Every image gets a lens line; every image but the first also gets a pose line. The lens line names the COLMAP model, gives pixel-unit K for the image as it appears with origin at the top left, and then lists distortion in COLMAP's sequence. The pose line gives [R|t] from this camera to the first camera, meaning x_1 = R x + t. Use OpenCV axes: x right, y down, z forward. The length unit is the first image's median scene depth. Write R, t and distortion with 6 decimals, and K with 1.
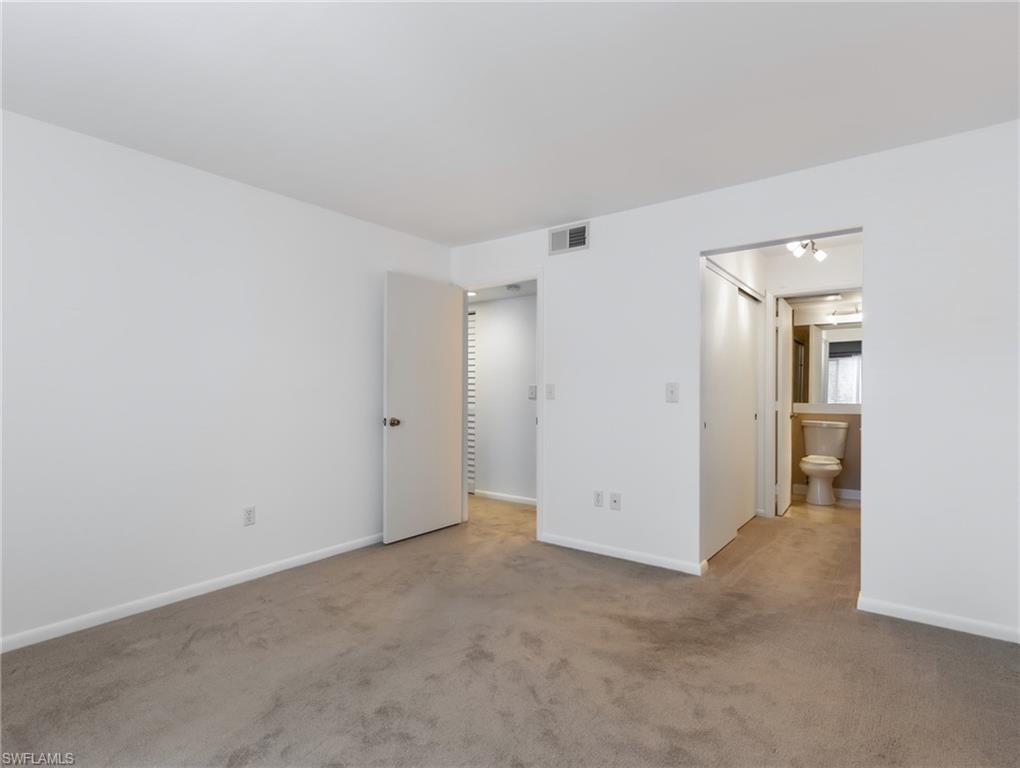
lens RADIAL K [[515.7, 0, 509.3], [0, 515.7, 387.9], [0, 0, 1]] dist [0.008386, -0.002828]
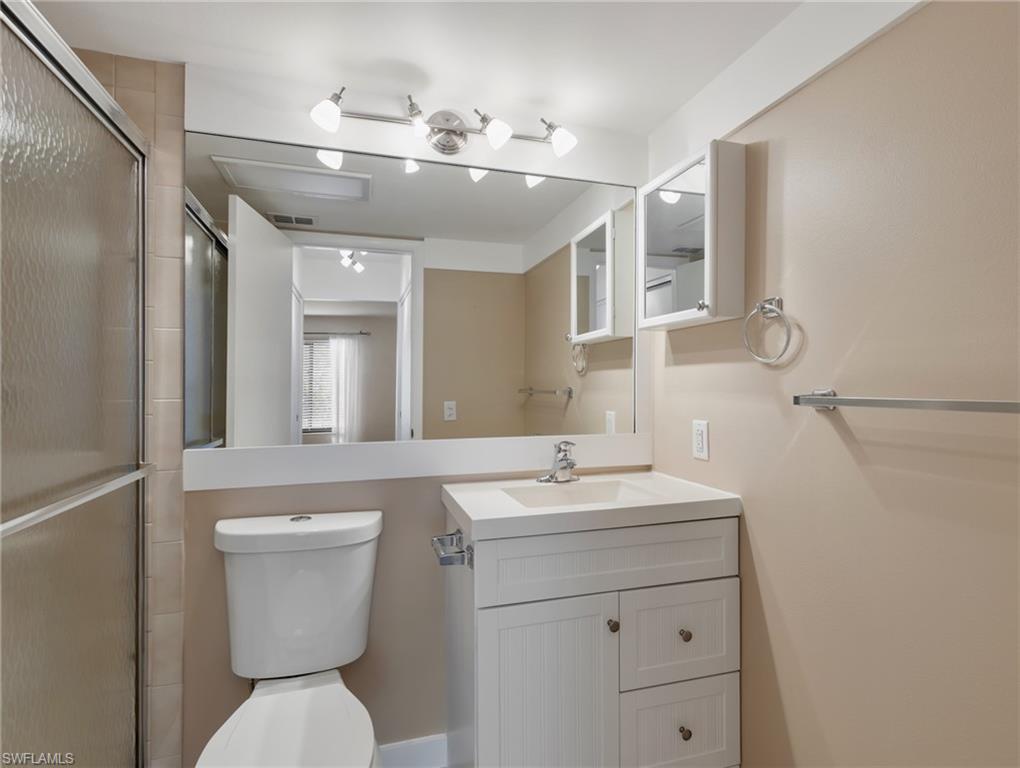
lens RADIAL K [[515.7, 0, 509.2], [0, 515.7, 382.7], [0, 0, 1]] dist [0.008386, -0.002828]
pose [[0.589216, 0.001661, 0.807974, 0.459689], [-0.006624, 0.999974, 0.002775, -0.004025], [-0.807948, -0.006987, 0.589212, 0.762460]]
